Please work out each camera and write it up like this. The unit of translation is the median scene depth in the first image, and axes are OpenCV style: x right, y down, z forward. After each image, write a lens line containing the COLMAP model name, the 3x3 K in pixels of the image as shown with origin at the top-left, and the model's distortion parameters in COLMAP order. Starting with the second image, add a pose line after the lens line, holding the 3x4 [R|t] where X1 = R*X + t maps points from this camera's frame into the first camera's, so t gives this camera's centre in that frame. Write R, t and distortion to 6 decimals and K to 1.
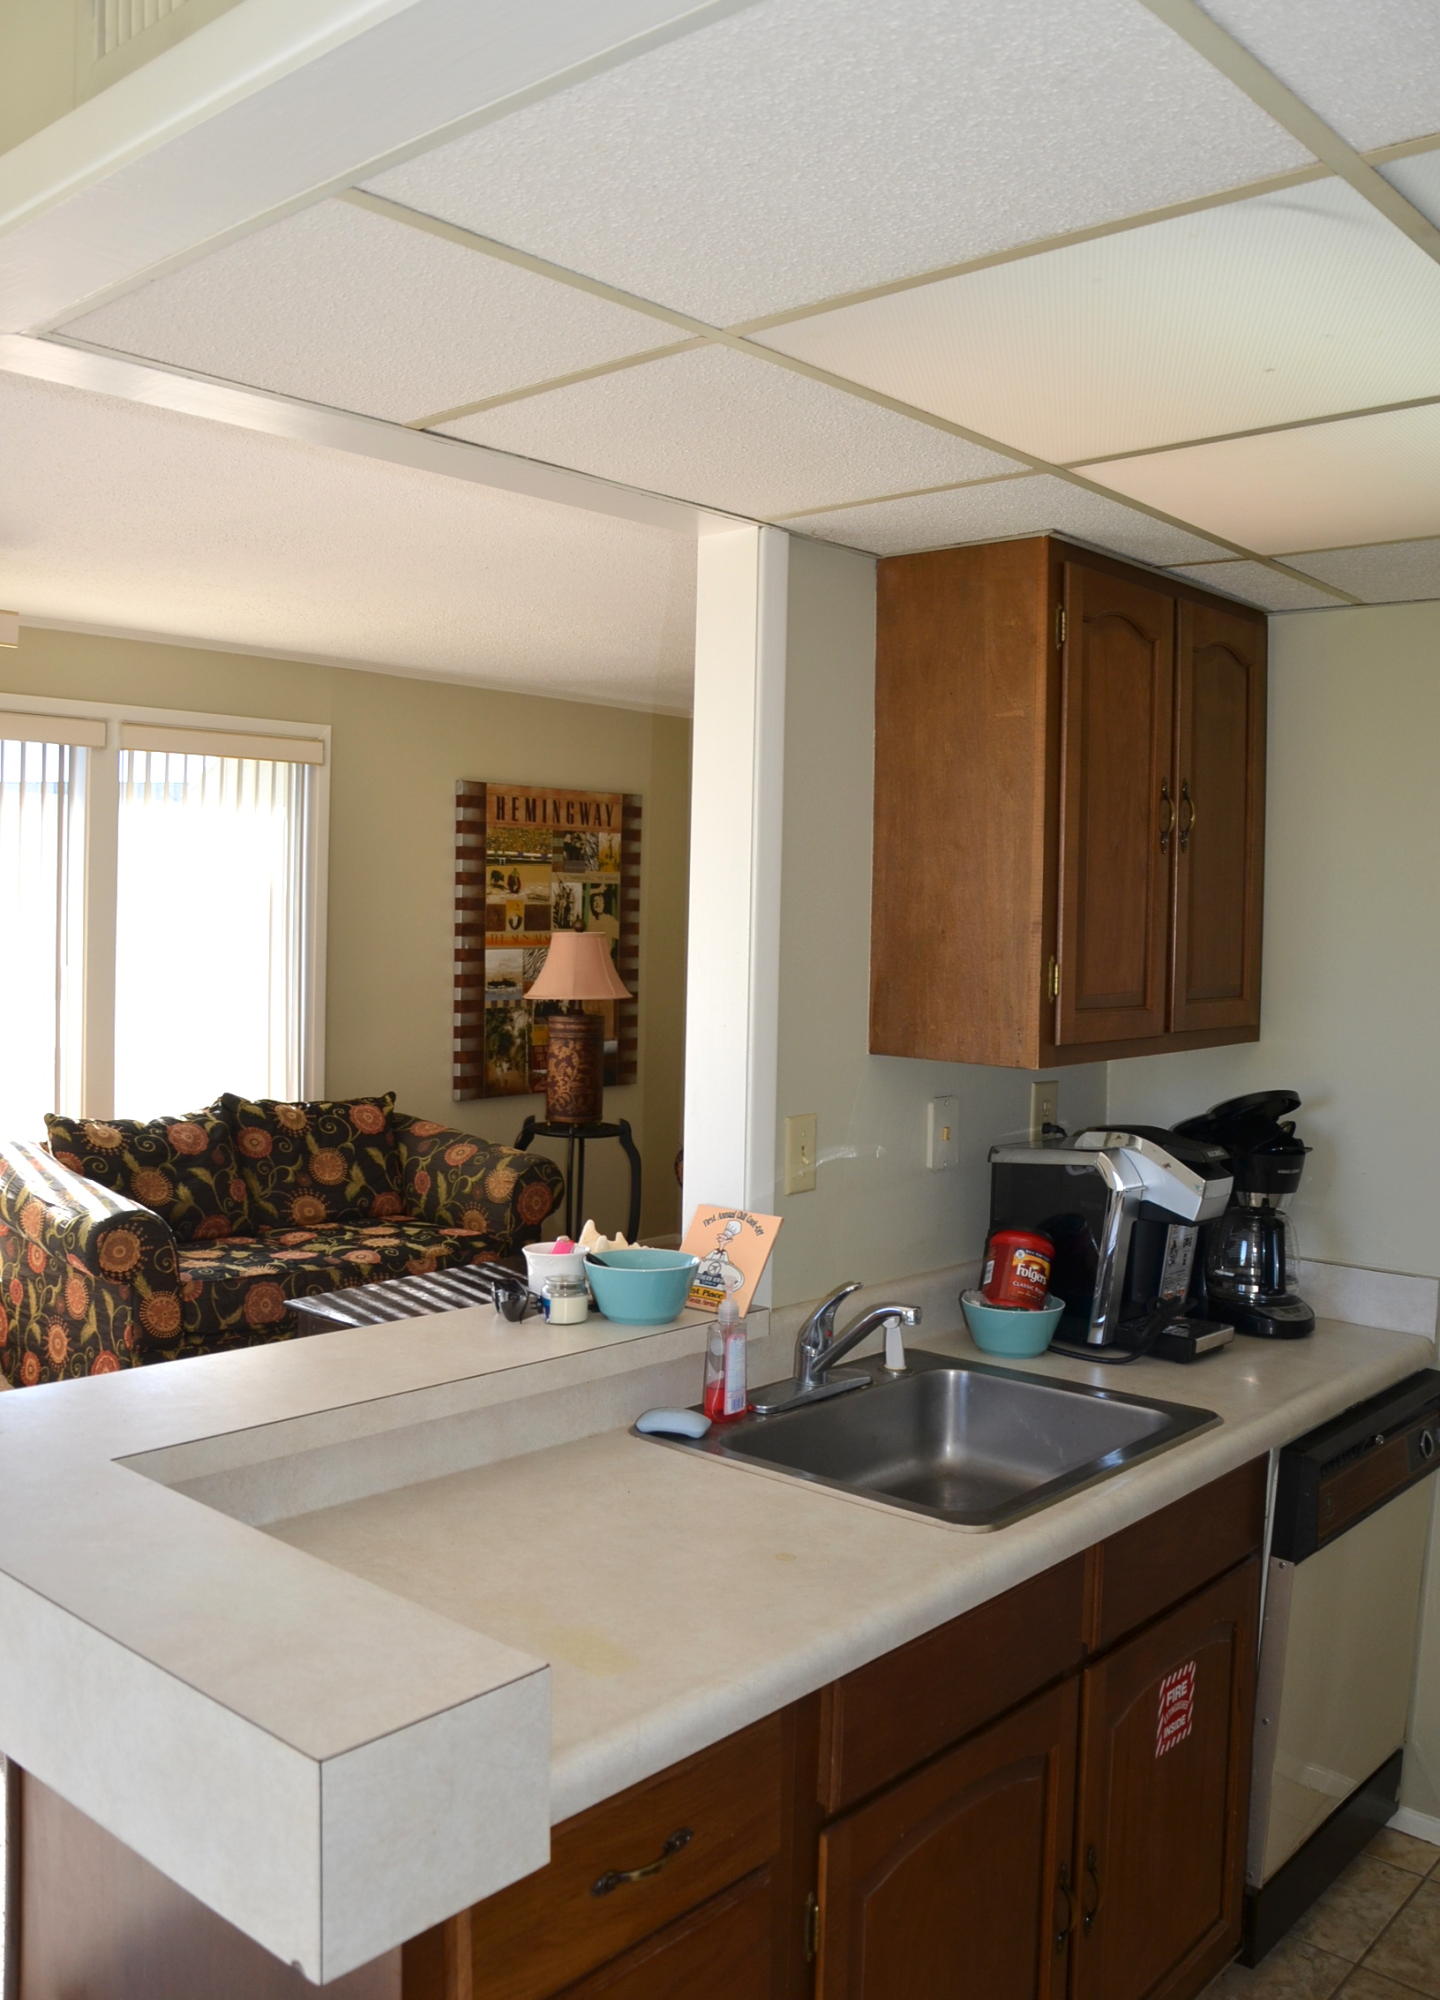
lens RADIAL K [[1692.4, 0, 834.0], [0, 1692.4, 965.2], [0, 0, 1]] dist [-0.075225, 0.006431]
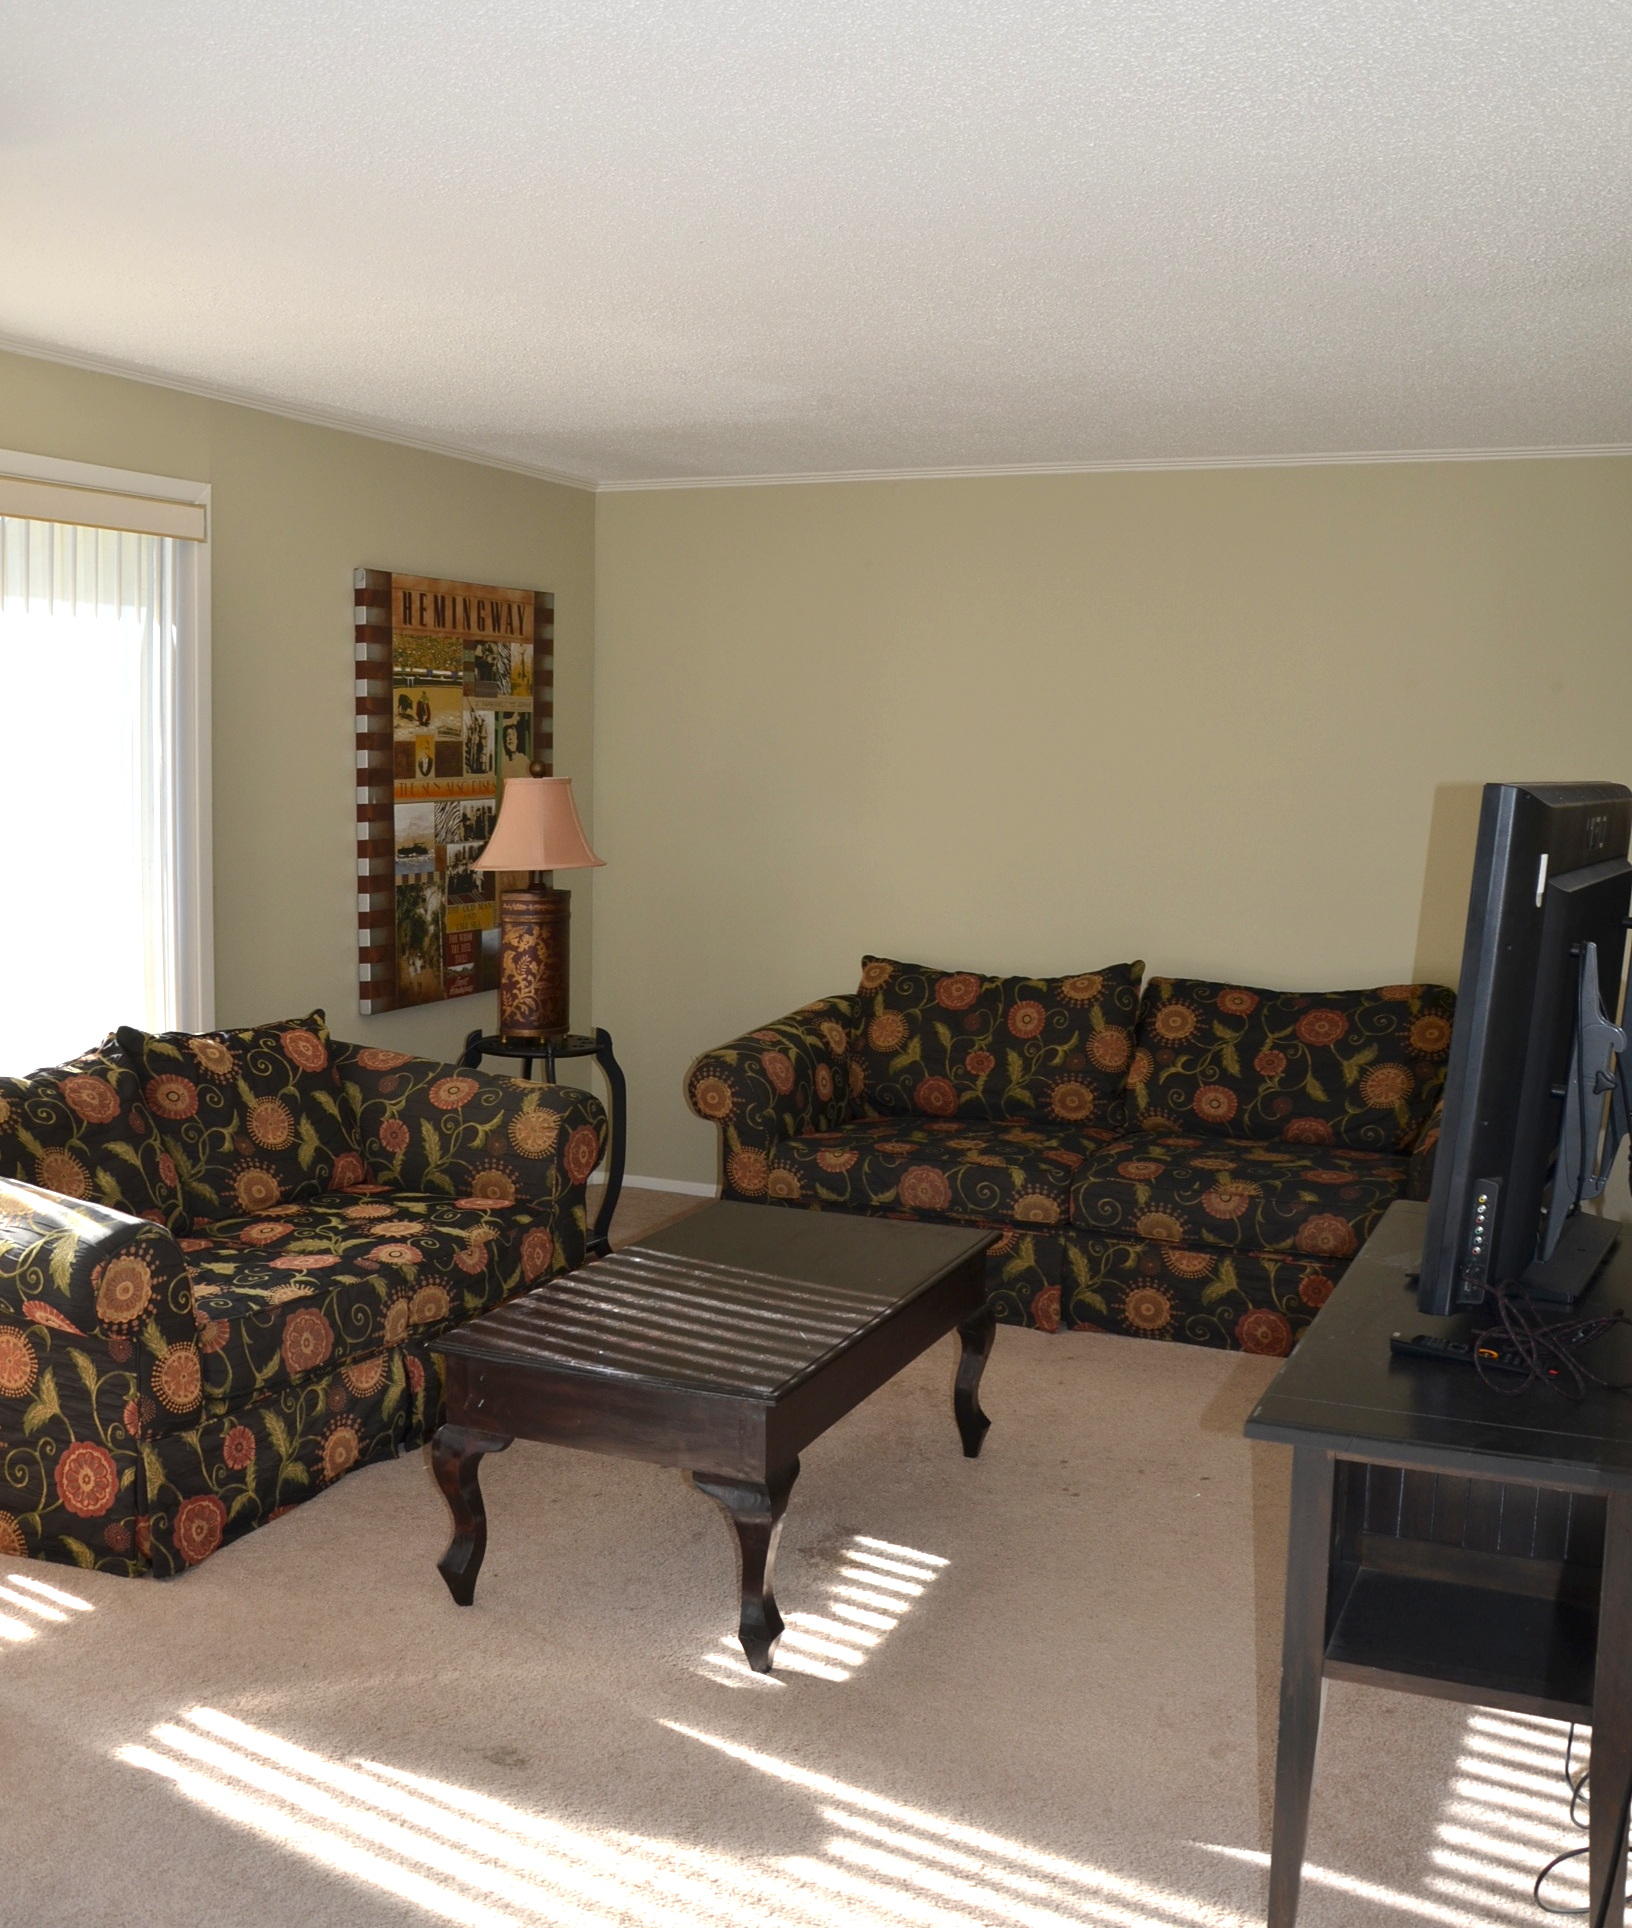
lens RADIAL K [[1914.5, 0, 942.4], [0, 1914.5, 892.0], [0, 0, 1]] dist [-0.133015, 0.106194]
pose [[0.949880, -0.034122, 0.310745, -0.240668], [0.020109, 0.998636, 0.048188, -0.006248], [-0.311966, -0.039524, 0.949271, 0.158181]]
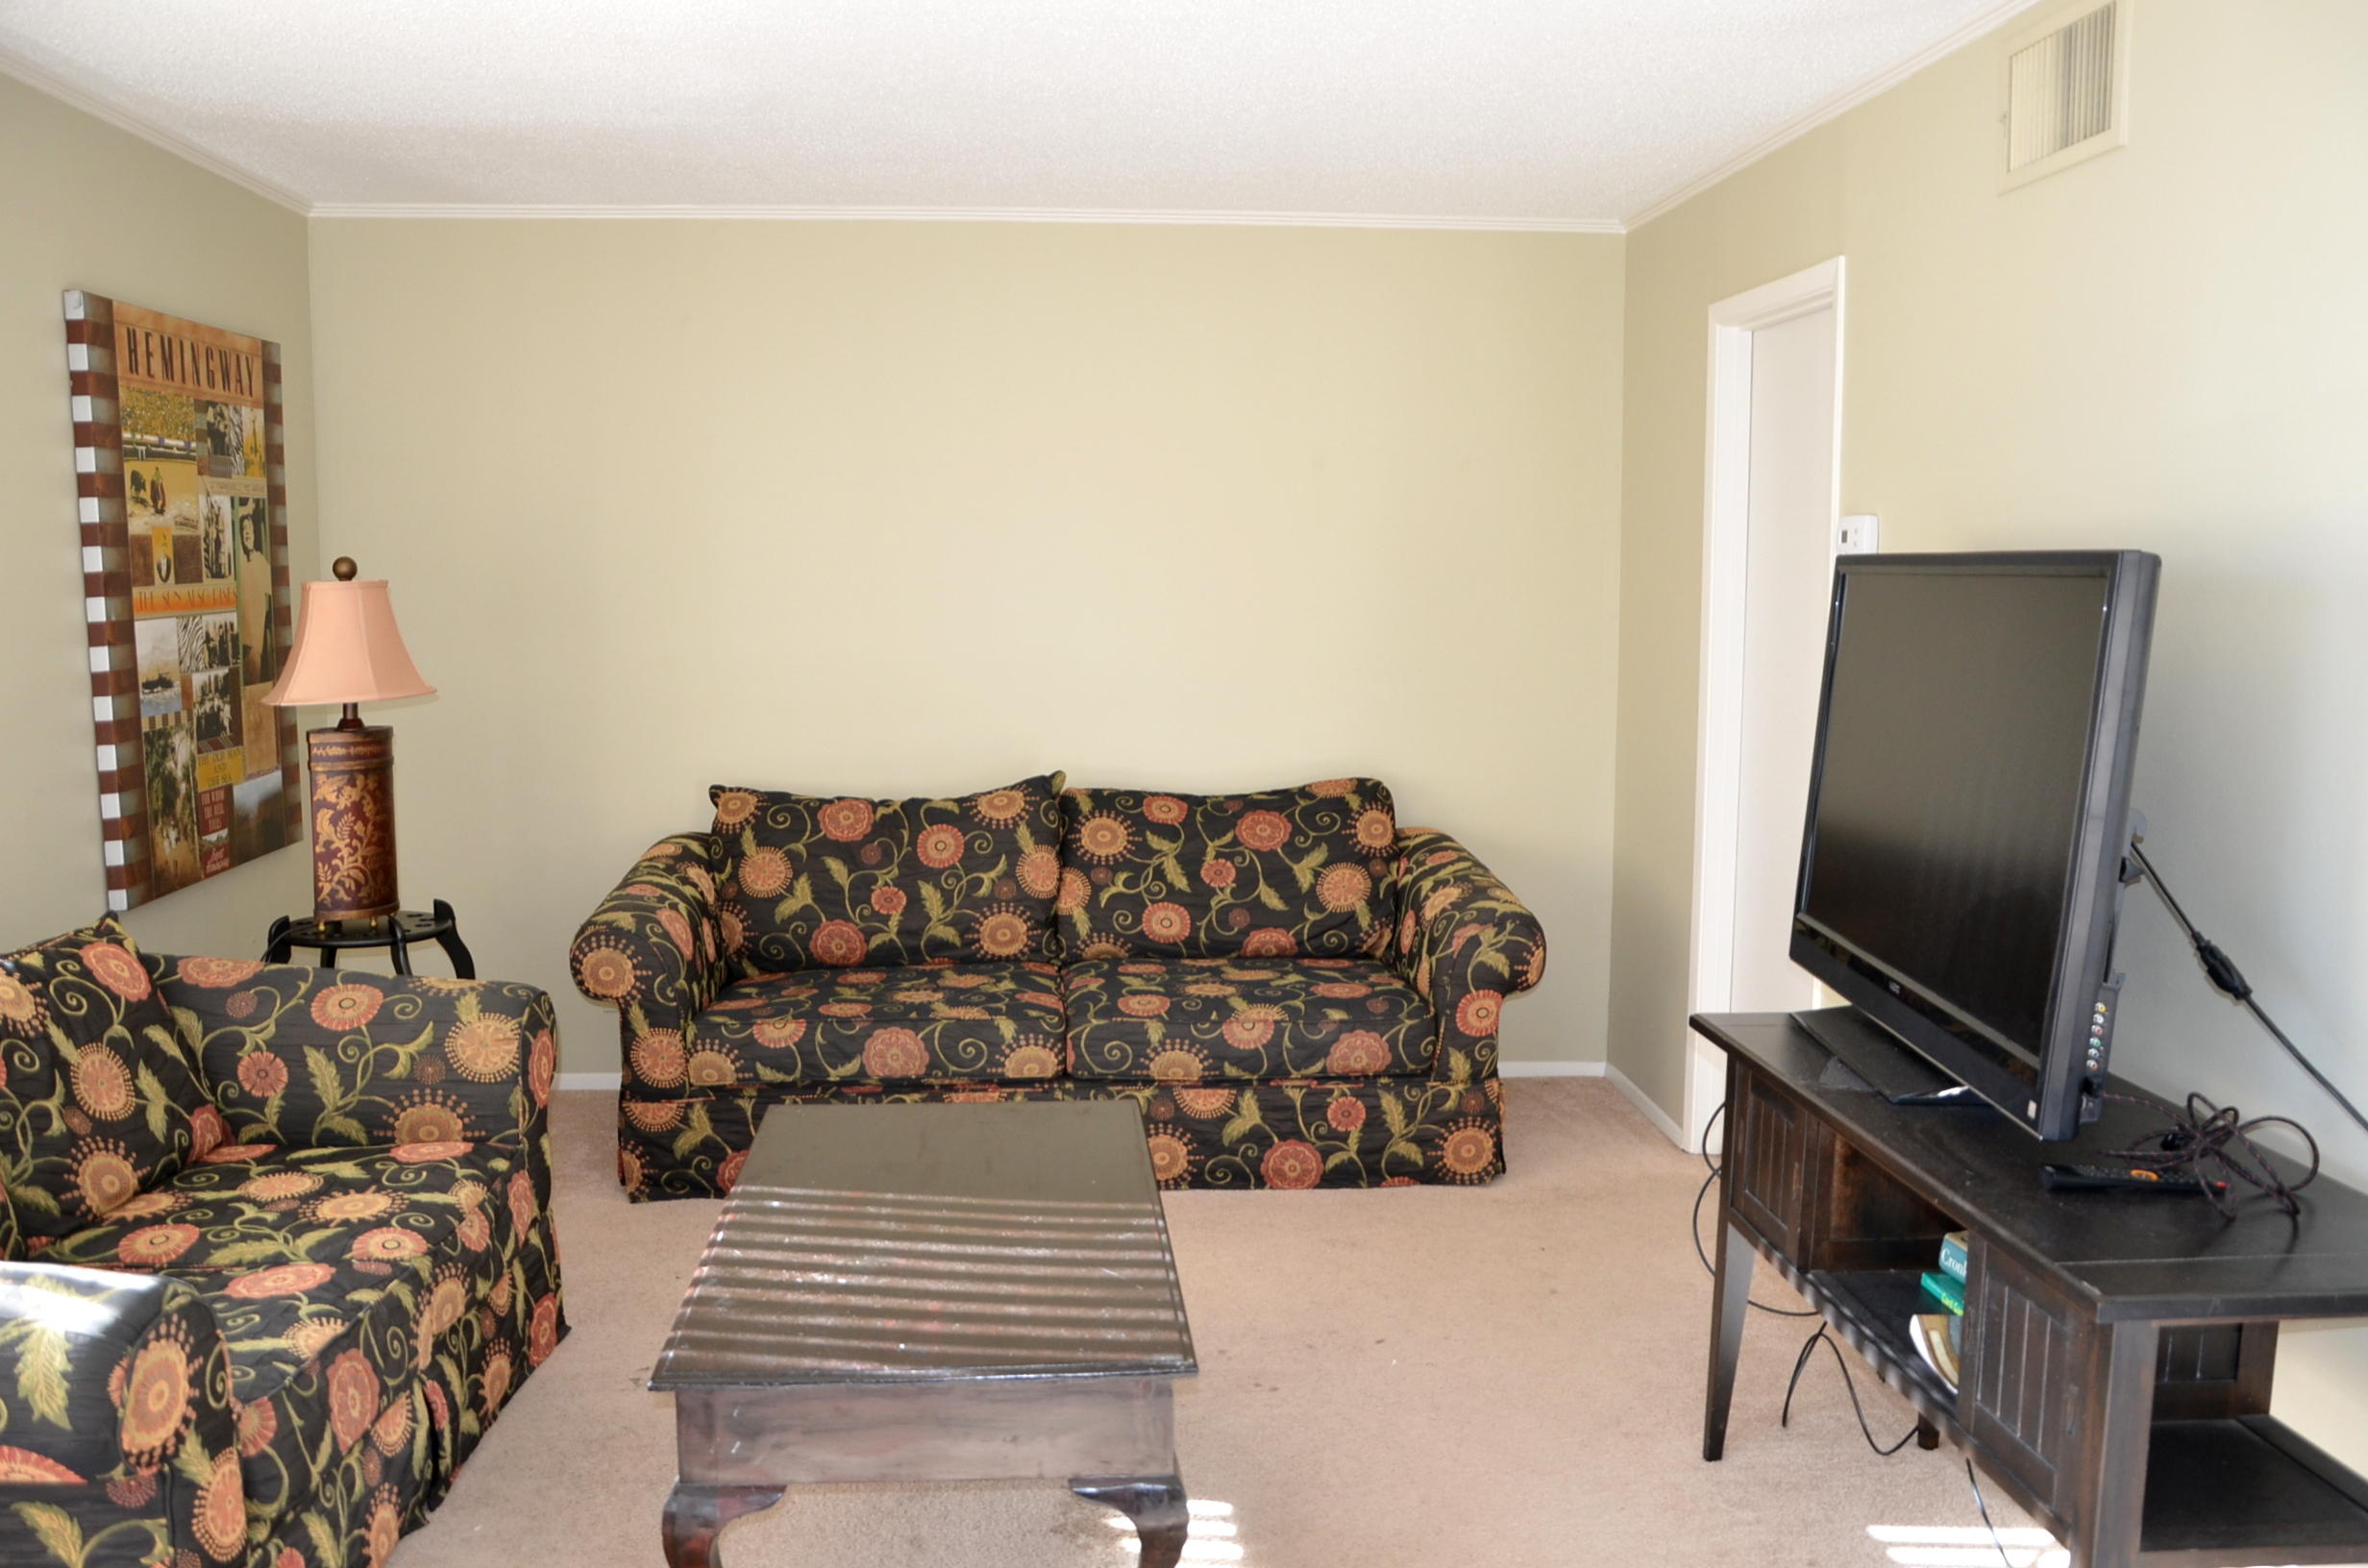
lens RADIAL K [[1878.9, 0, 1223.7], [0, 1878.9, 792.0], [0, 0, 1]] dist [-0.159034, 0.136721]
pose [[0.712927, -0.108376, 0.692813, -0.366099], [0.038785, 0.992567, 0.115355, -0.008296], [-0.700165, -0.055369, 0.711831, 0.361375]]
